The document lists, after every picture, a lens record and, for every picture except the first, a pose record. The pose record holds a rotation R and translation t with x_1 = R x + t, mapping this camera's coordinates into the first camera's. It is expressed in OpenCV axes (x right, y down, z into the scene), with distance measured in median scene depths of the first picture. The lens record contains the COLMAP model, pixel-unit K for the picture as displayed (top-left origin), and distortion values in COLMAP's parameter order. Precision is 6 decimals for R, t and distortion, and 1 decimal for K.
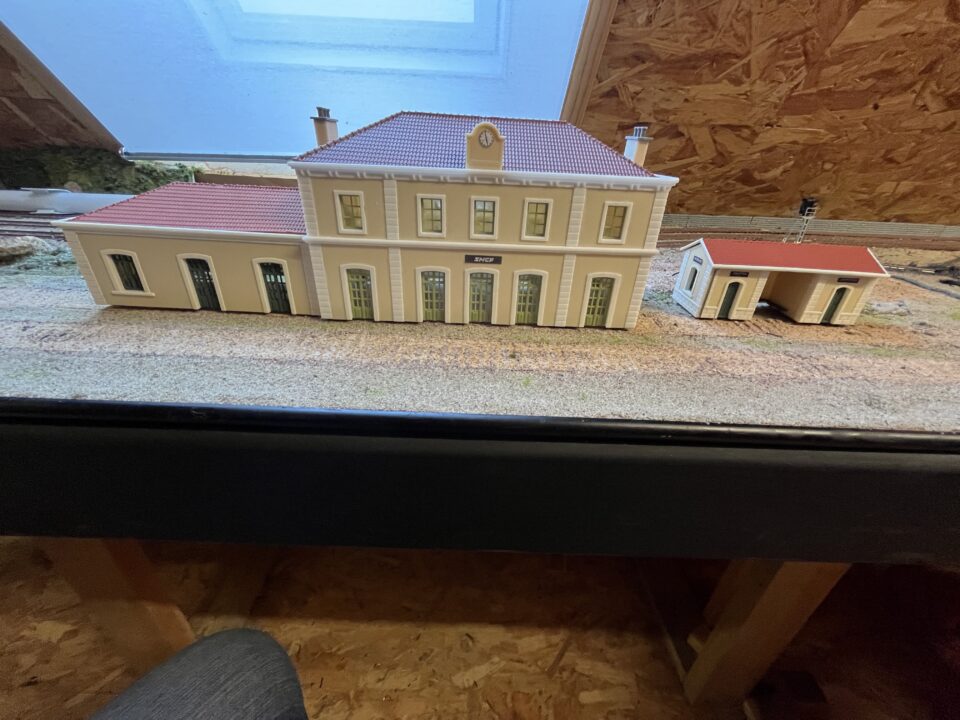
lens RADIAL K [[388.4, 0, 484.4], [0, 388.4, 356.5], [0, 0, 1]] dist [-0.009121, 0.000306]
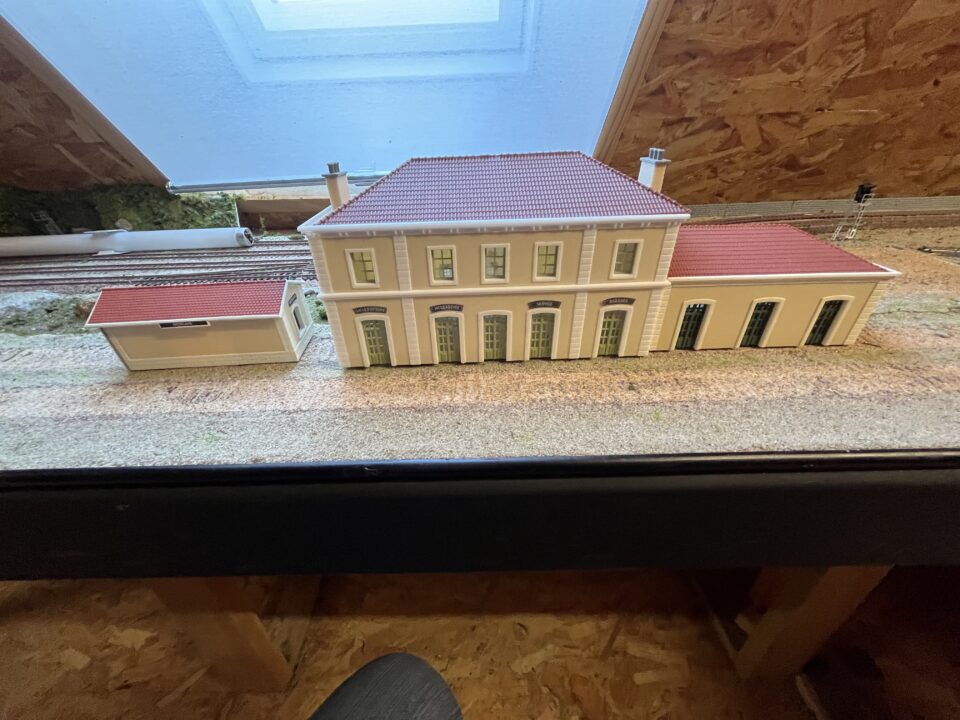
lens RADIAL K [[388.4, 0, 475.0], [0, 388.4, 363.2], [0, 0, 1]] dist [-0.009121, 0.000306]
pose [[0.997515, -0.063174, -0.031197, -0.125540], [0.064575, 0.996845, 0.046144, -0.058005], [0.028184, -0.048044, 0.998448, -0.020251]]
